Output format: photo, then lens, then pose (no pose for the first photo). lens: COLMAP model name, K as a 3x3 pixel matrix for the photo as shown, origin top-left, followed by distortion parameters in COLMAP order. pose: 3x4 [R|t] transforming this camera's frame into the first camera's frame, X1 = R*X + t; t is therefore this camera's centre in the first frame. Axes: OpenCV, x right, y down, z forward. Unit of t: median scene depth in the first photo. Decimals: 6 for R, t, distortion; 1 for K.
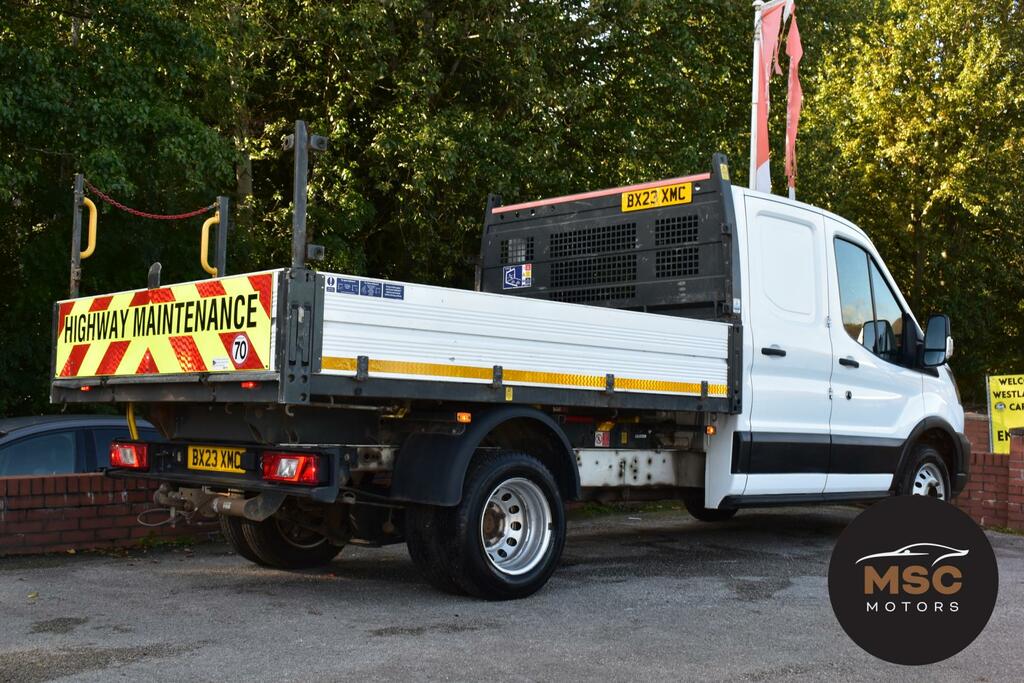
lens RADIAL K [[1233.6, 0, 507.9], [0, 1233.6, 358.2], [0, 0, 1]] dist [-0.051105, -0.030922]
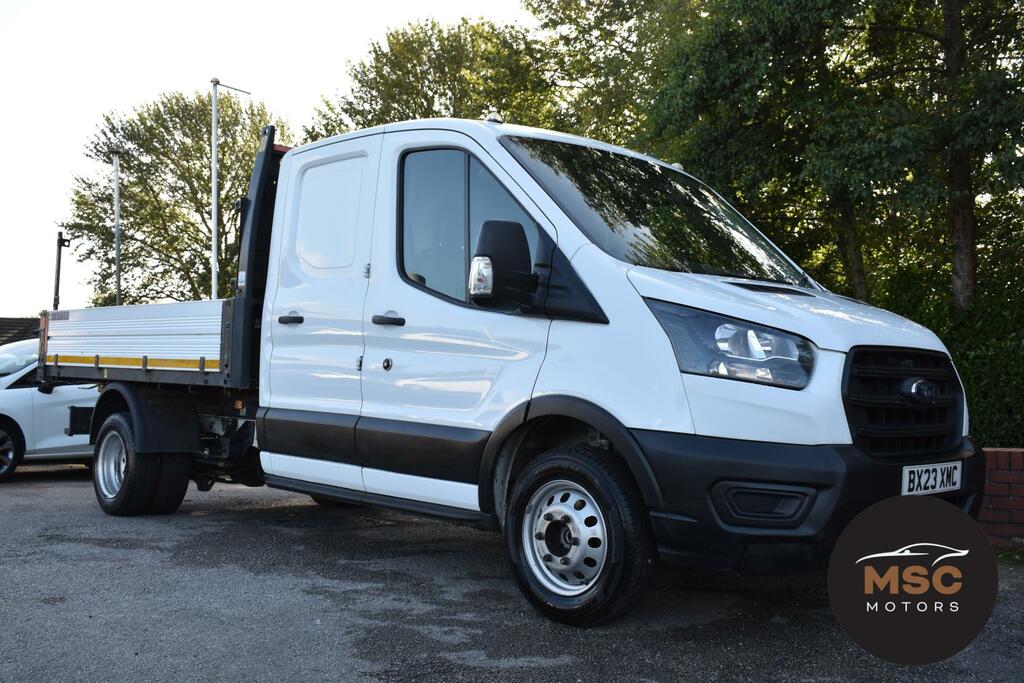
lens RADIAL K [[1038.8, 0, 512.0], [0, 1038.8, 341.5], [0, 0, 1]] dist [-0.073816, 0.007020]
pose [[0.018960, -0.062467, -0.997867, 0.964441], [0.022219, 0.997826, -0.062042, 0.060805], [0.999573, -0.020995, 0.020307, 1.139521]]
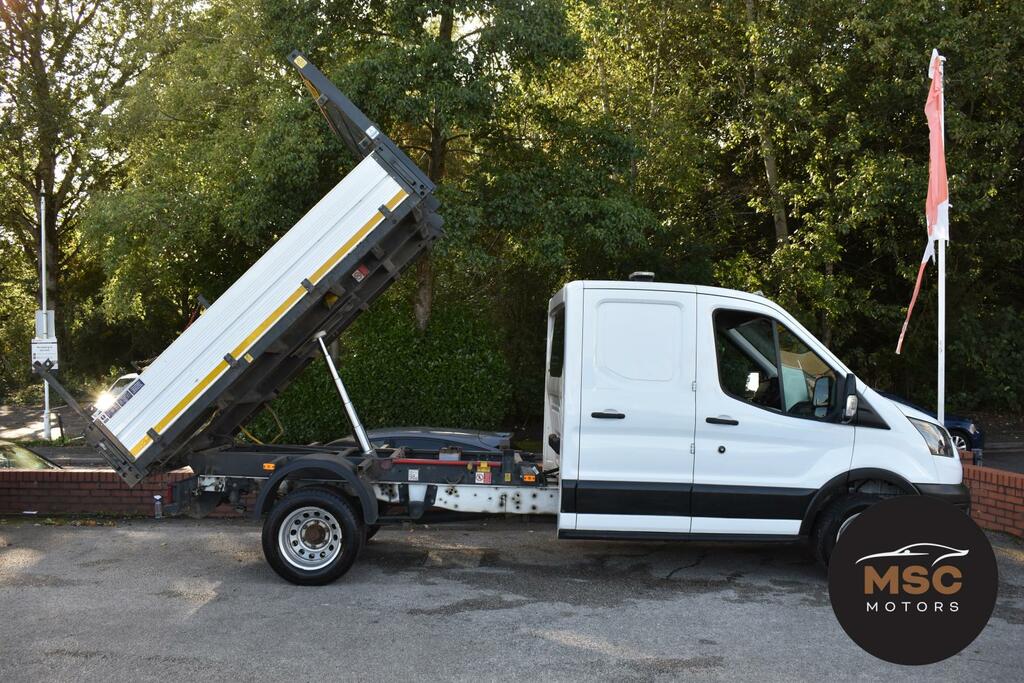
lens RADIAL K [[946.6, 0, 512.0], [0, 946.6, 341.5], [0, 0, 1]] dist [-0.085351, 0.015645]
pose [[0.753878, -0.020871, -0.656683, 0.759048], [0.022274, 0.999733, -0.006204, -0.074513], [0.656637, -0.009950, 0.754141, 0.227970]]
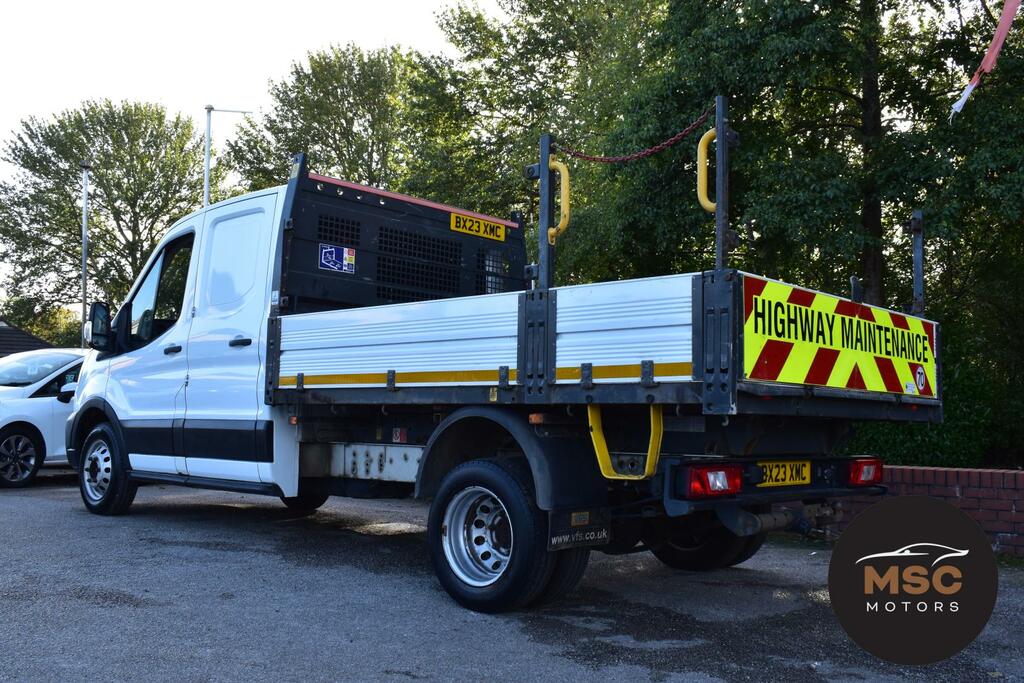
lens RADIAL K [[996.6, 0, 512.0], [0, 996.6, 341.5], [0, 0, 1]] dist [-0.075545, 0.008332]
pose [[0.126536, -0.073626, -0.989226, 1.031147], [0.003679, 0.997270, -0.073754, 0.049935], [0.991955, 0.005693, 0.126461, 0.990855]]
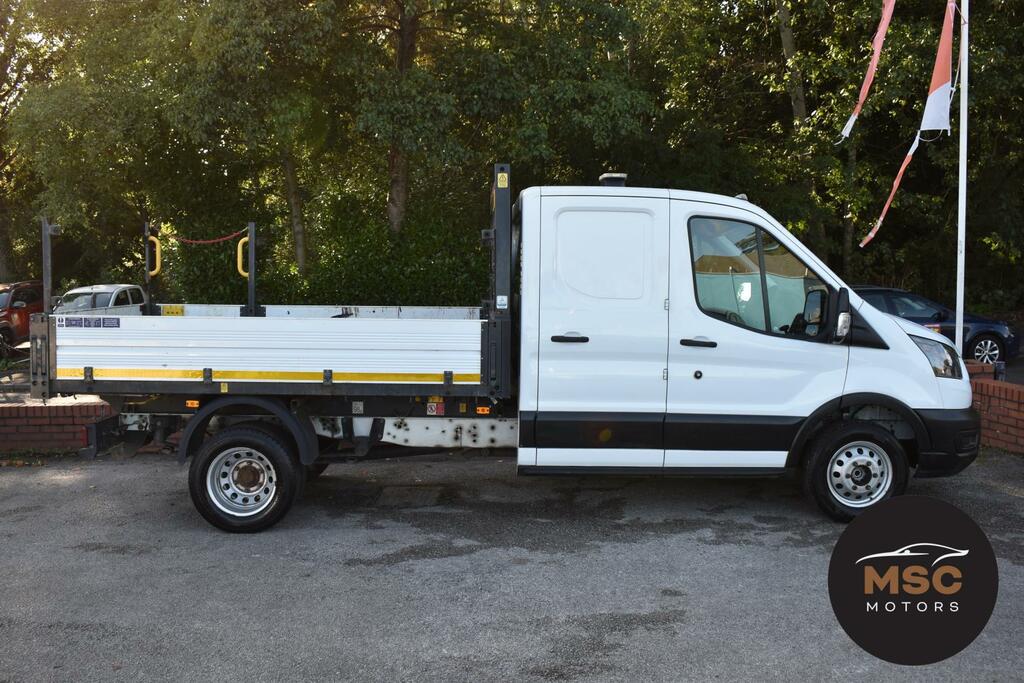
lens RADIAL K [[1038.8, 0, 512.0], [0, 1038.8, 341.5], [0, 0, 1]] dist [-0.073816, 0.007020]
pose [[0.751891, 0.030548, -0.658579, 0.780507], [0.042863, 0.994547, 0.095069, -0.092042], [0.657892, -0.099710, 0.746482, 0.277167]]
